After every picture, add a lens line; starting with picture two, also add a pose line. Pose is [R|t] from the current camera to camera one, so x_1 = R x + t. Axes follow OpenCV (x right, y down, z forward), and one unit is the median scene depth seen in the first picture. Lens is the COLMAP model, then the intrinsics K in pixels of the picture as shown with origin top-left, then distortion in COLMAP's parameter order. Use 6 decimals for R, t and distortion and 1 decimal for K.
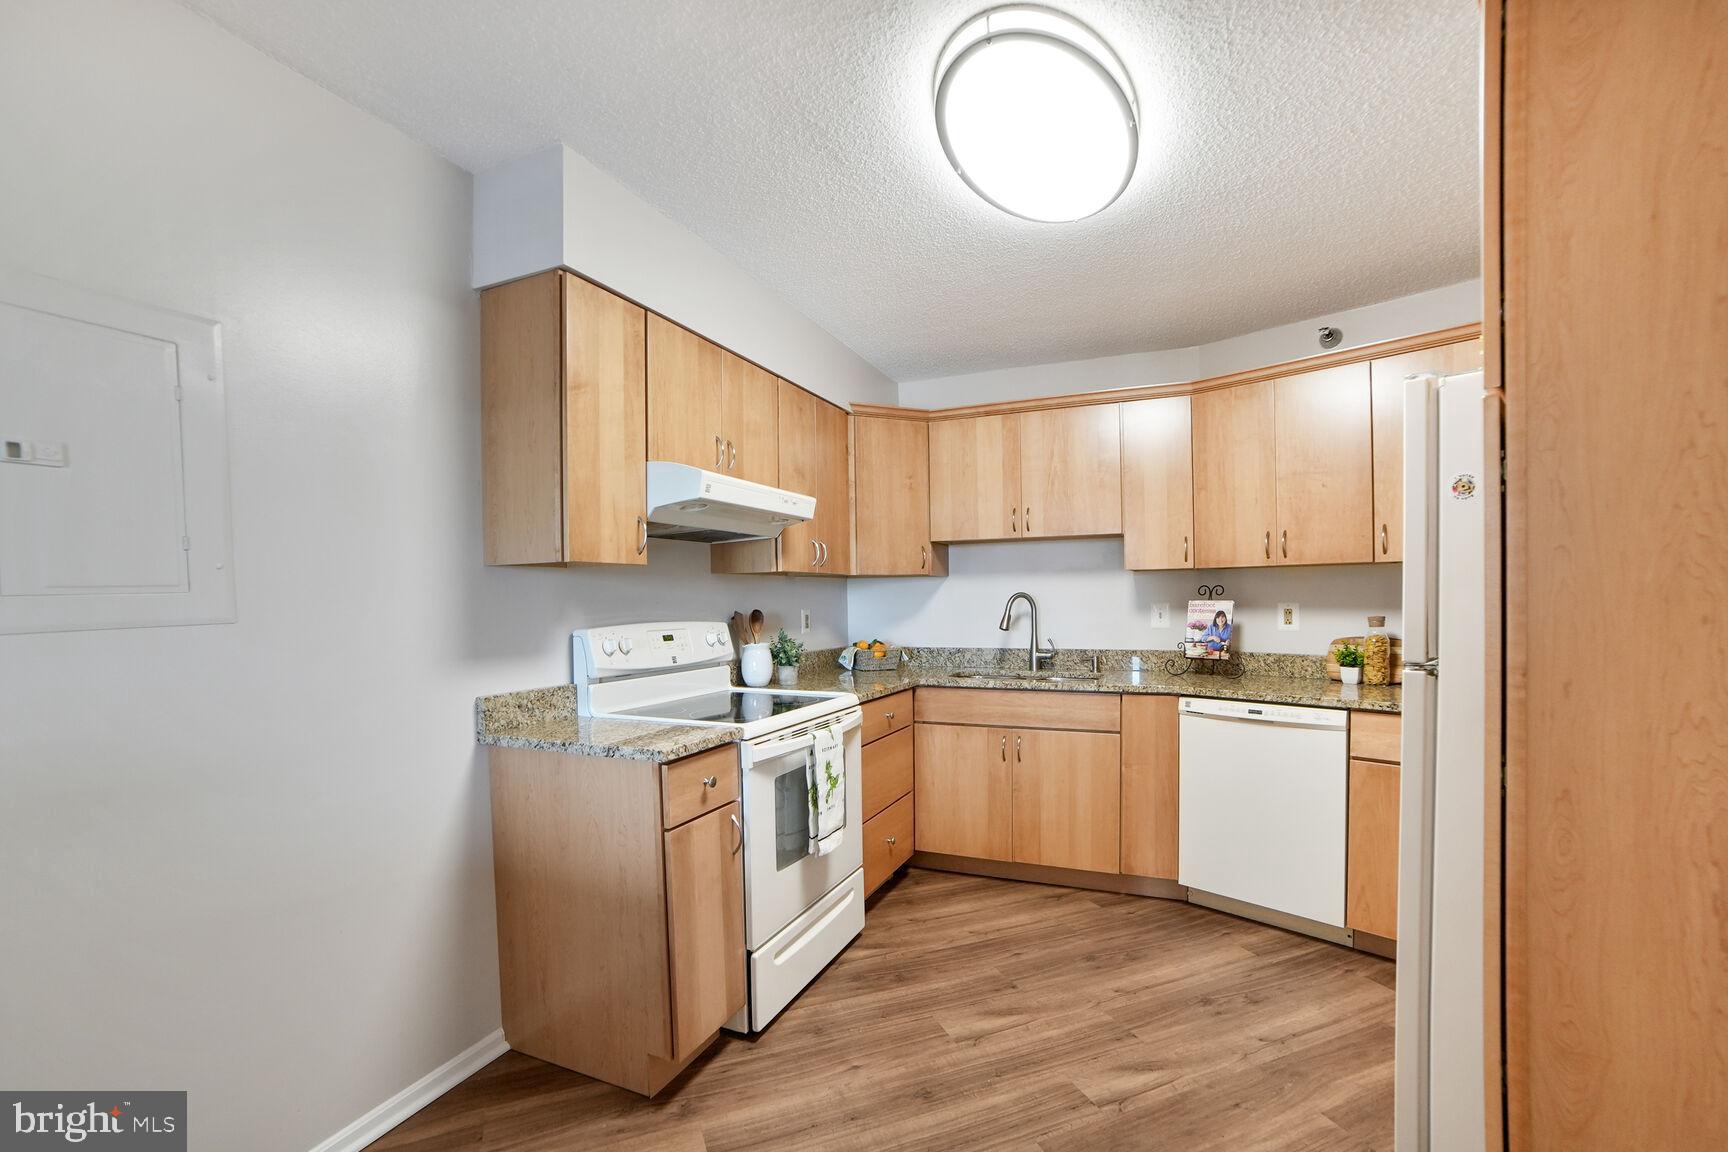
lens RADIAL K [[779.6, 0, 900.6], [0, 779.6, 601.0], [0, 0, 1]] dist [-0.086339, 0.062176]
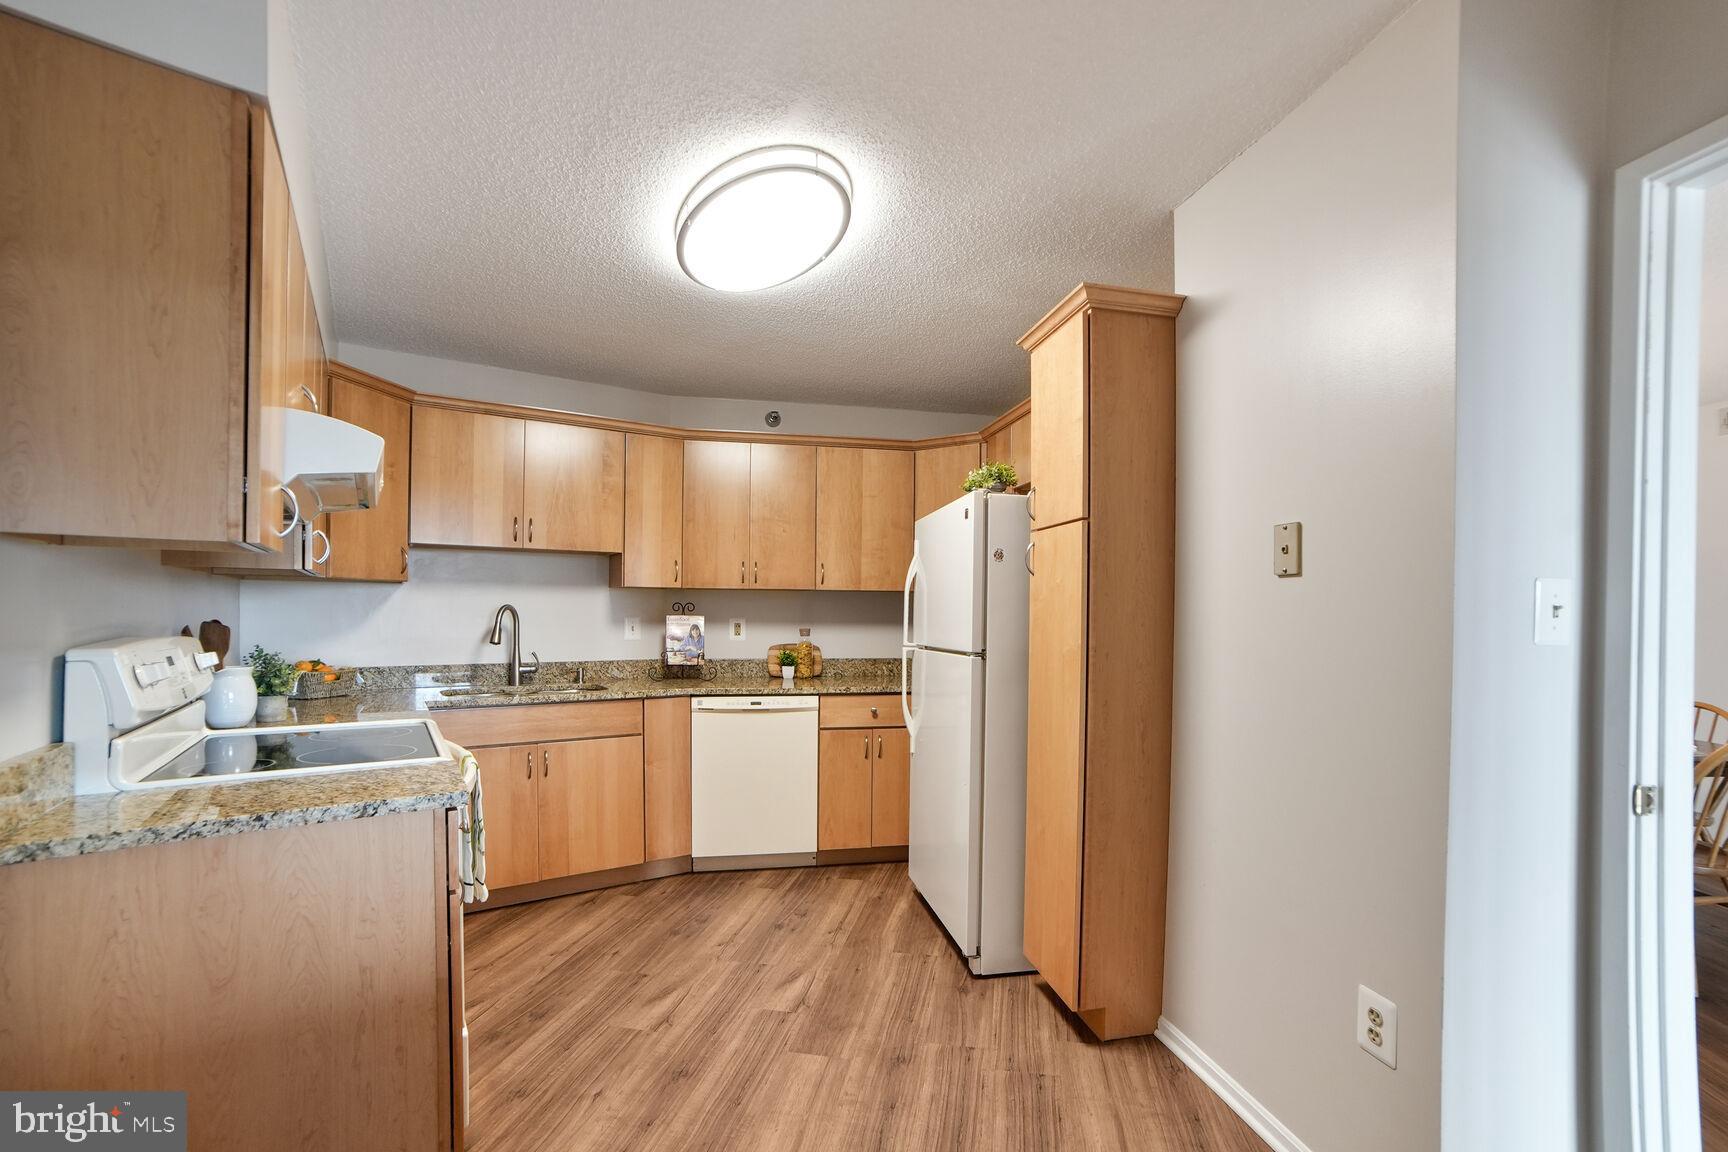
lens RADIAL K [[779.6, 0, 900.6], [0, 779.6, 601.0], [0, 0, 1]] dist [-0.086339, 0.062176]
pose [[0.502812, 0.029675, 0.863886, -0.490904], [-0.009609, 0.999541, -0.028741, 0.008279], [-0.864342, 0.006150, 0.502867, 0.125817]]
